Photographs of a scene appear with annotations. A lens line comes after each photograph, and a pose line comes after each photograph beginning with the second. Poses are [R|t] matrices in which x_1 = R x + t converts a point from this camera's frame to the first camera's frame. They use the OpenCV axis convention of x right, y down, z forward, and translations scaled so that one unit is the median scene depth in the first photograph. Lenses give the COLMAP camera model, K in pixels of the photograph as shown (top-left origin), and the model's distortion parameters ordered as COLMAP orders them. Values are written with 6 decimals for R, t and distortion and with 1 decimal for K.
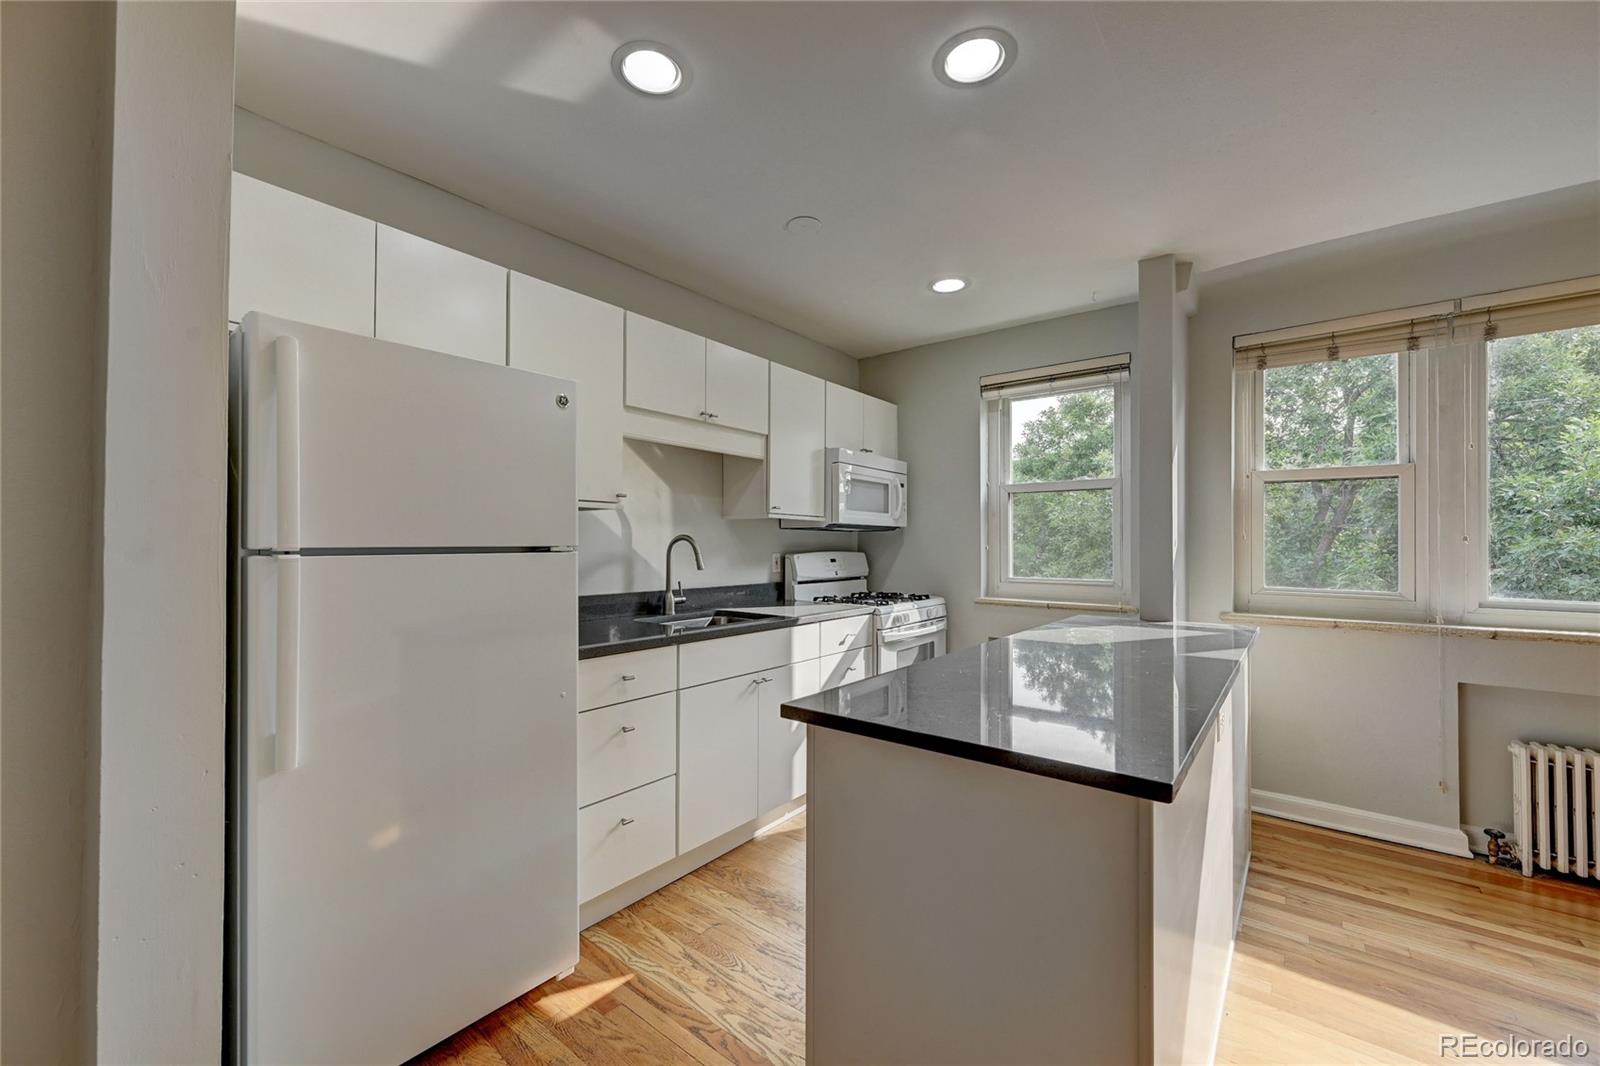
lens RADIAL K [[629.8, 0, 803.9], [0, 629.8, 537.0], [0, 0, 1]] dist [-0.000420, 0.000160]
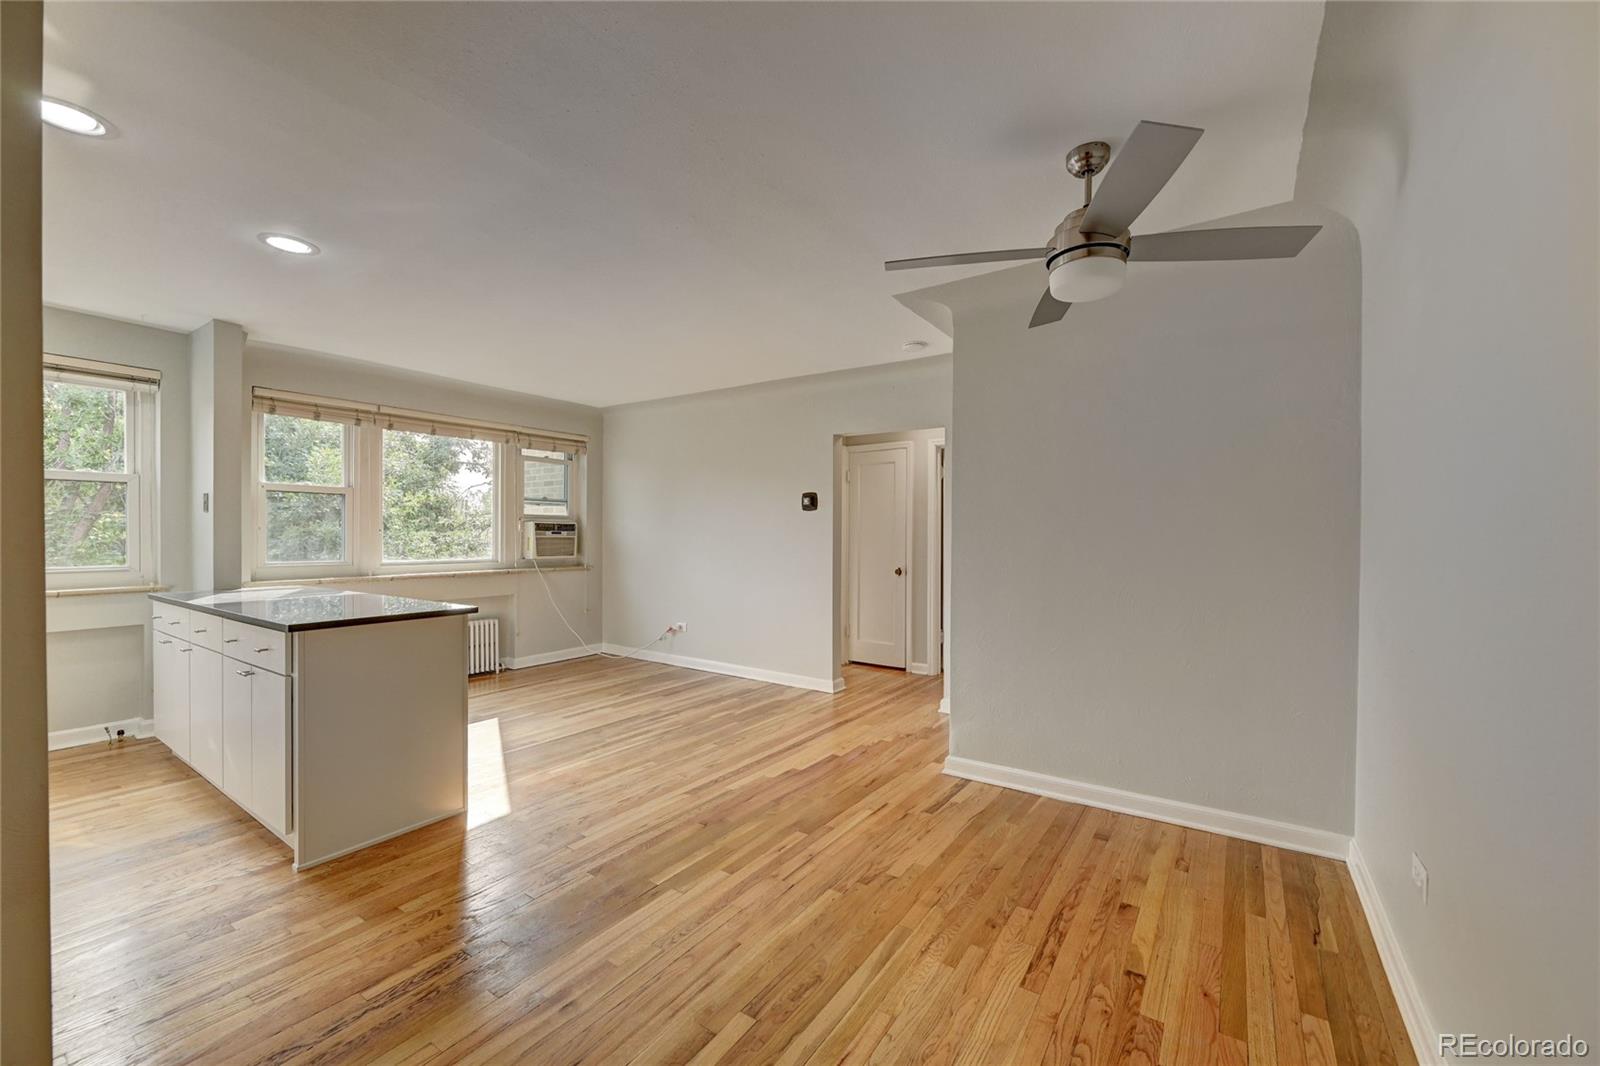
lens RADIAL K [[629.8, 0, 803.9], [0, 629.8, 537.0], [0, 0, 1]] dist [-0.000420, 0.000160]
pose [[-0.067995, -0.006903, 0.997662, -0.741814], [-0.014208, 0.999881, 0.005950, -0.005757], [-0.997585, -0.013770, -0.068085, -0.127397]]
